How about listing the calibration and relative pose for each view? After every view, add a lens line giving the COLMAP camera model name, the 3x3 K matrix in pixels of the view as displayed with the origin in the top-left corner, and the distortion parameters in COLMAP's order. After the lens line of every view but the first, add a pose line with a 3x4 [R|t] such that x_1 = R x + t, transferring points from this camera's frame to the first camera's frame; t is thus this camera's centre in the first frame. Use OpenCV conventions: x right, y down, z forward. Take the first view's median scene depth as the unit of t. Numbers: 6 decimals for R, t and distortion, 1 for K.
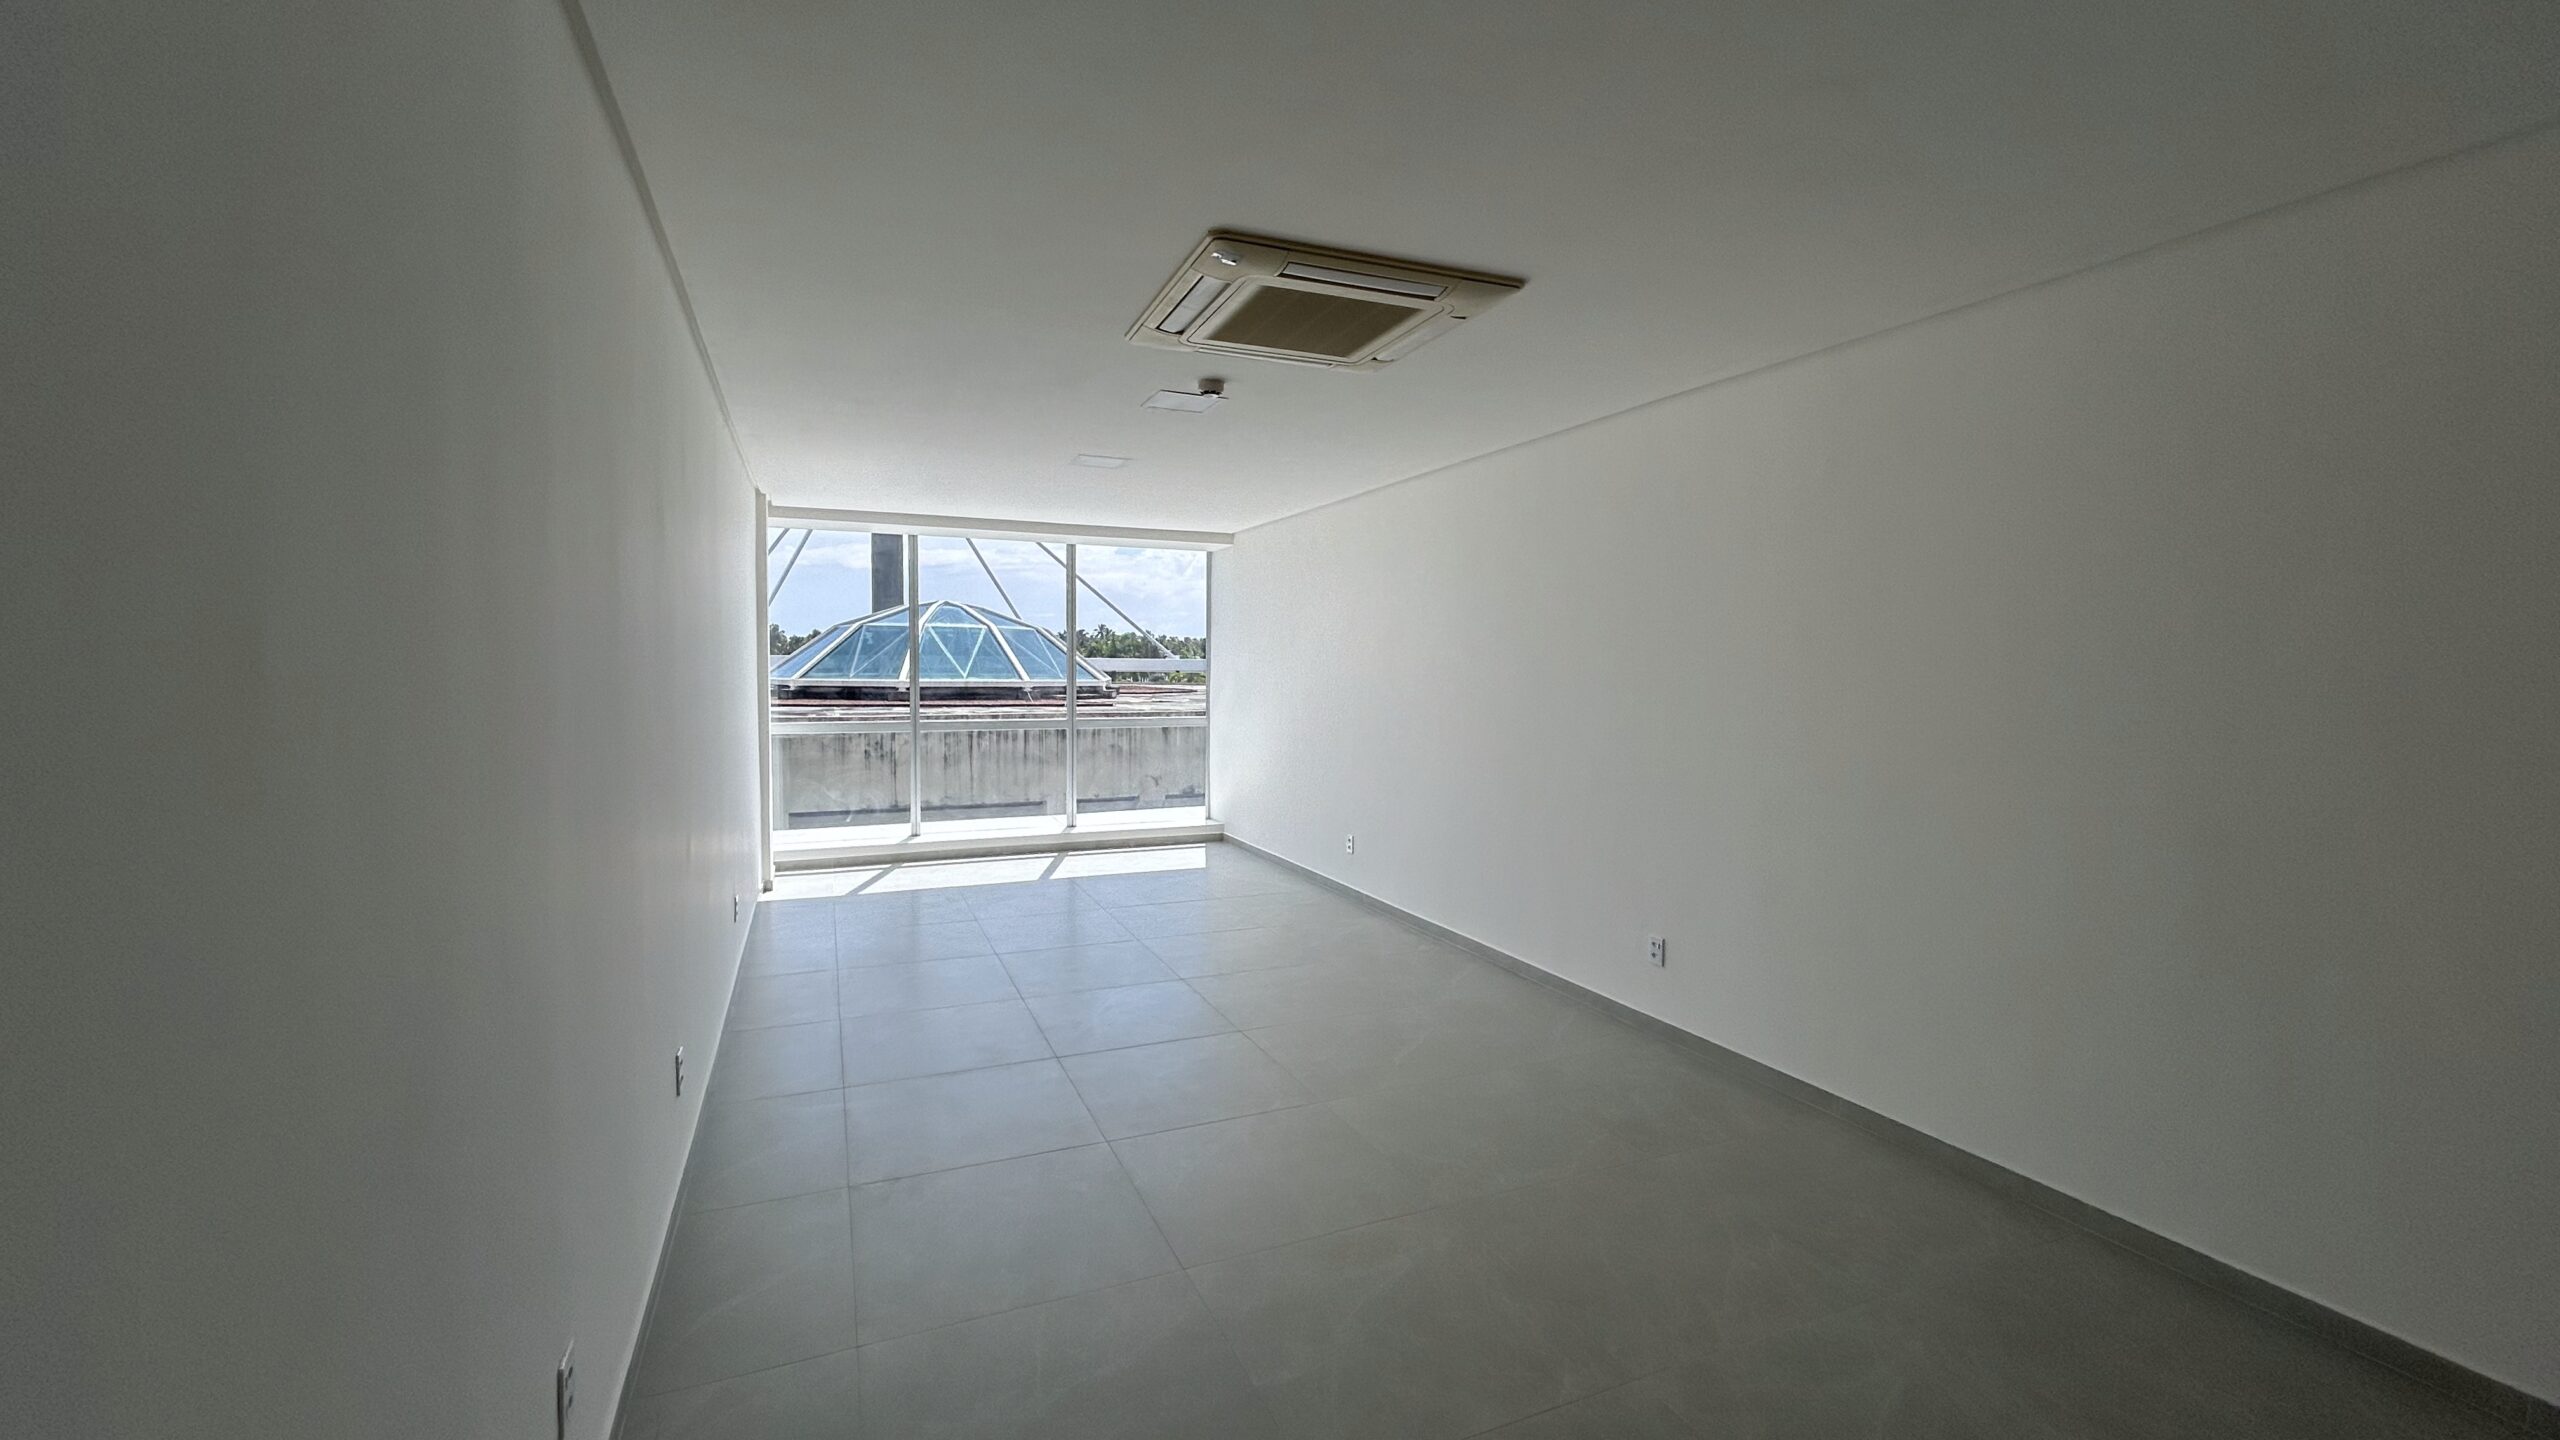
lens RADIAL K [[1014.3, 0, 1302.6], [0, 1014.3, 713.7], [0, 0, 1]] dist [-0.004267, -0.000559]
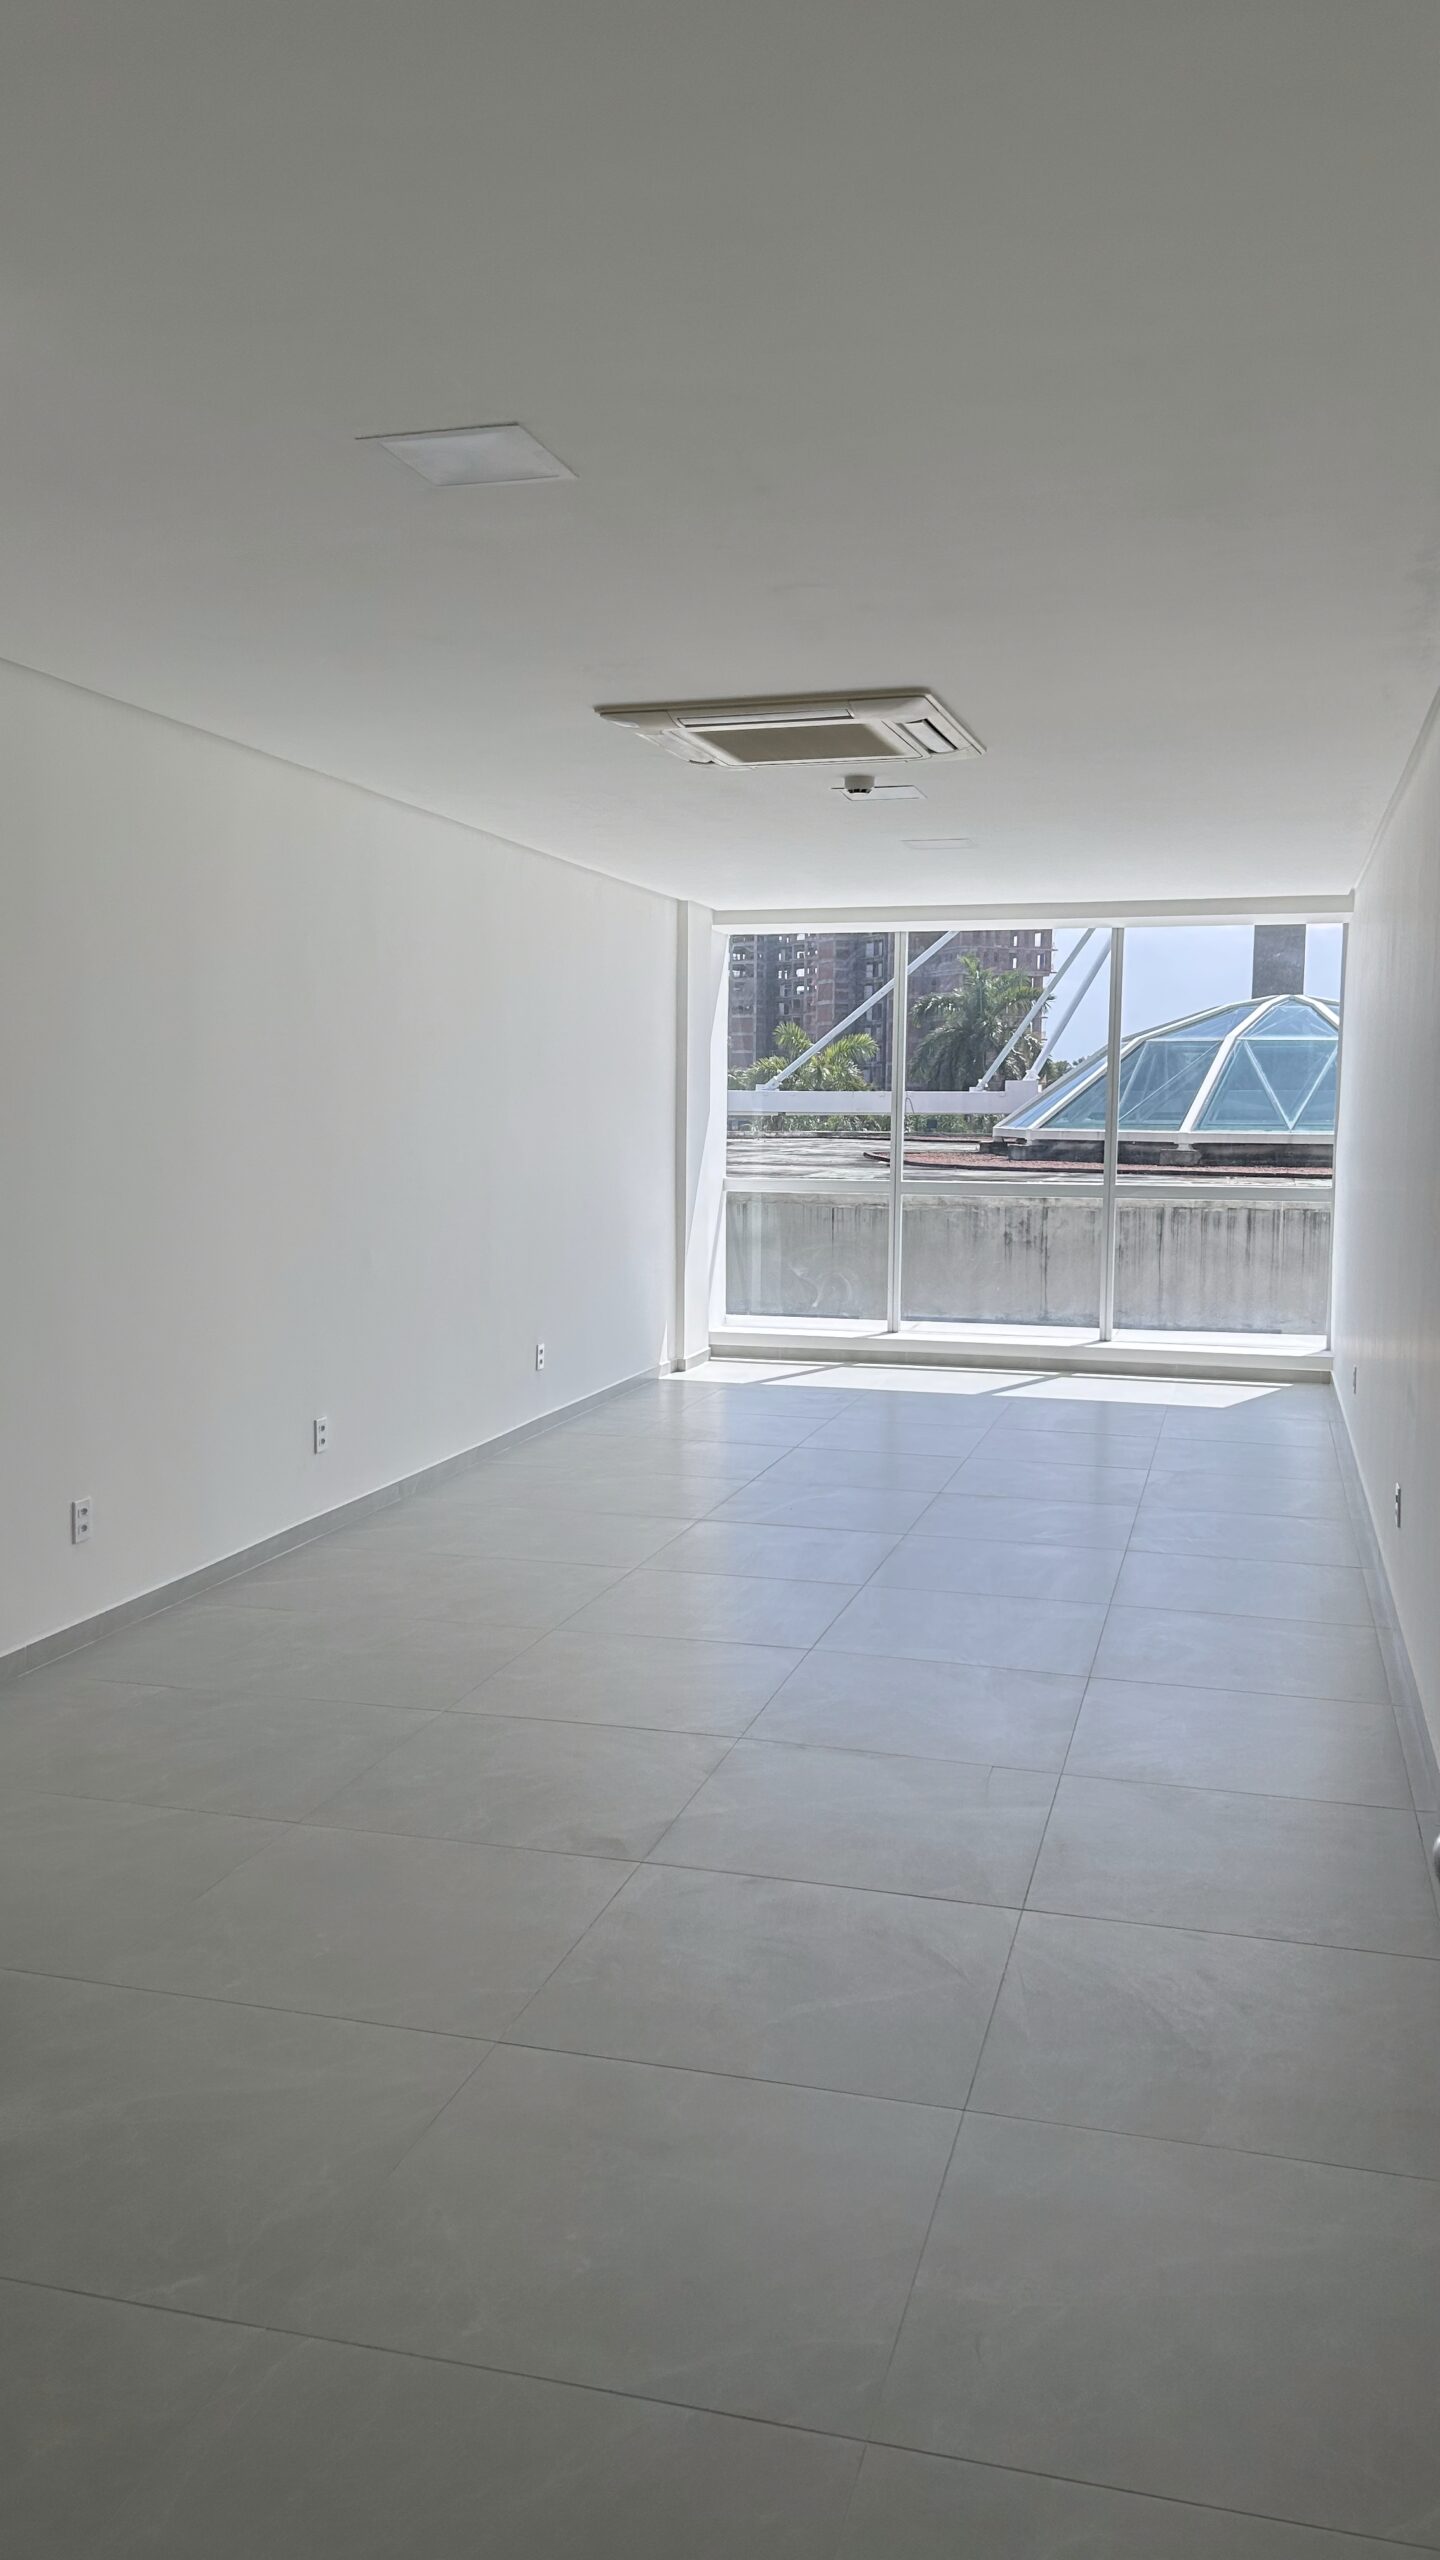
lens RADIAL K [[1867.7, 0, 743.3], [0, 1867.7, 1276.1], [0, 0, 1]] dist [0.049239, -0.062794]
pose [[0.777243, 0.057038, -0.626610, 0.398748], [-0.030691, 0.998134, 0.052788, 0.008369], [0.628452, -0.021798, 0.777543, -0.152320]]
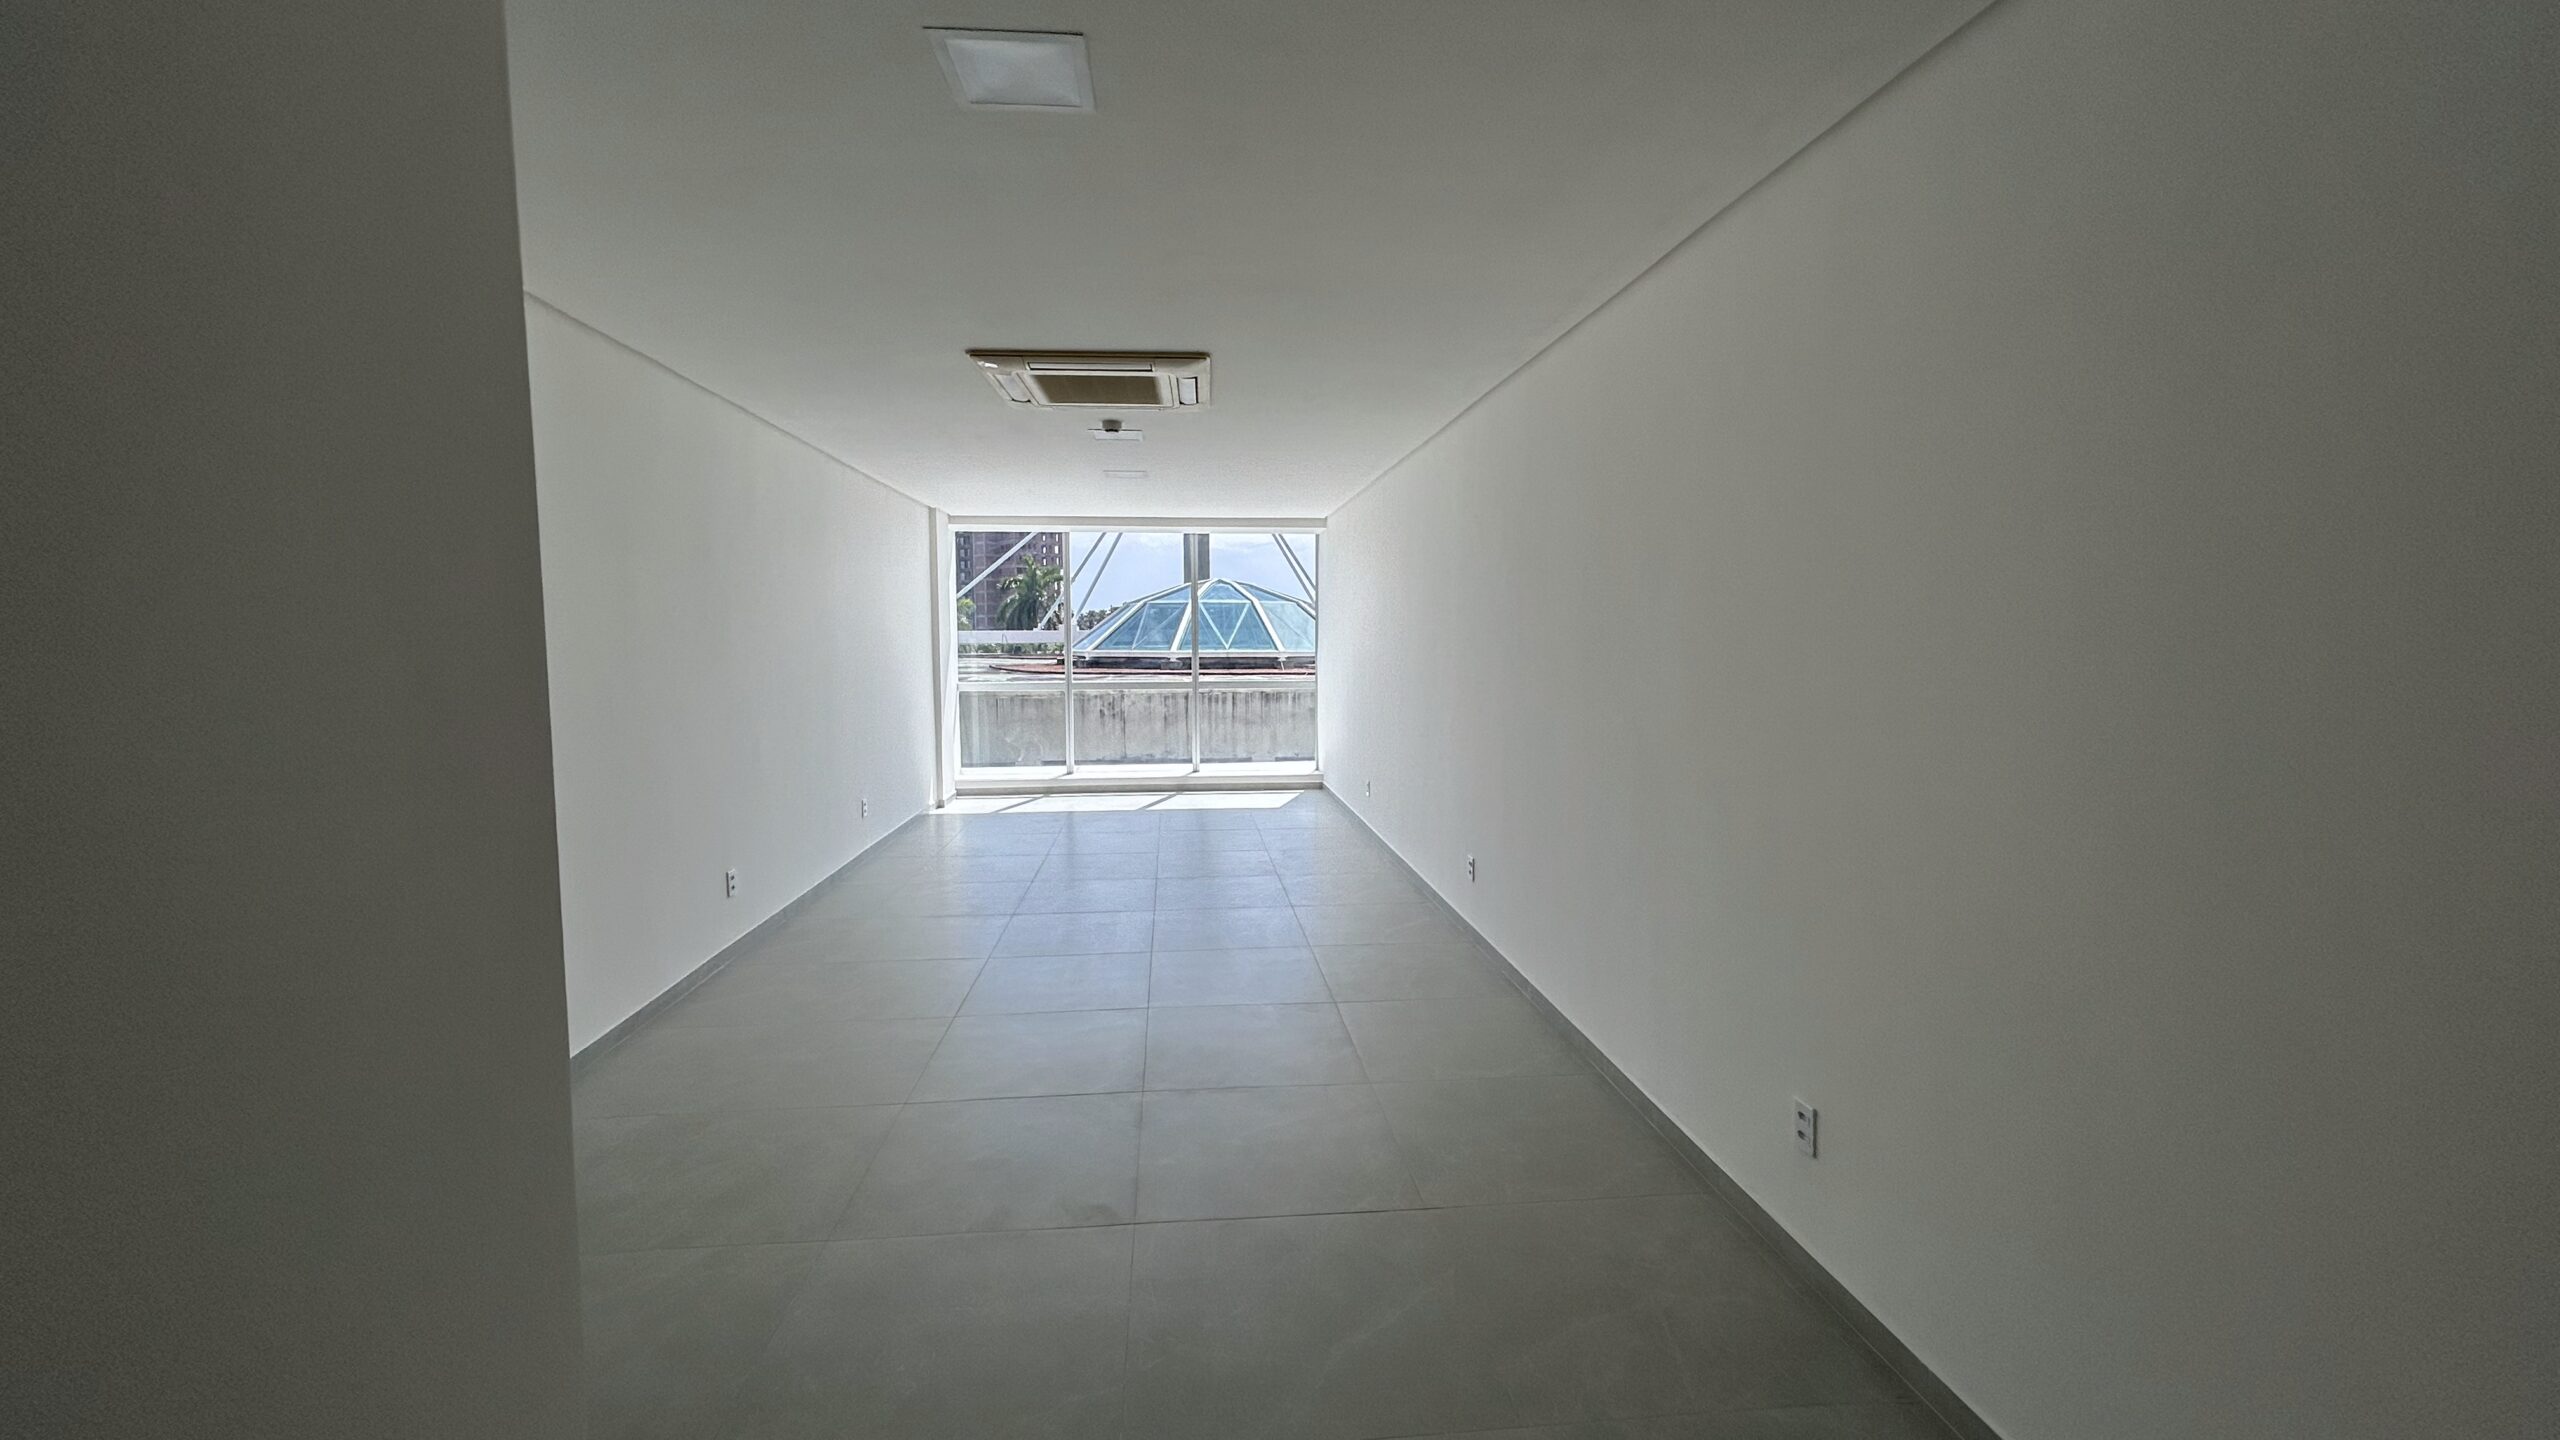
lens RADIAL K [[1014.3, 0, 1278.2], [0, 1014.3, 715.8], [0, 0, 1]] dist [-0.004267, -0.000559]
pose [[0.948826, 0.014432, -0.315469, 0.252966], [-0.004537, 0.999475, 0.032078, 0.007439], [0.315766, -0.029005, 0.948393, -0.100327]]
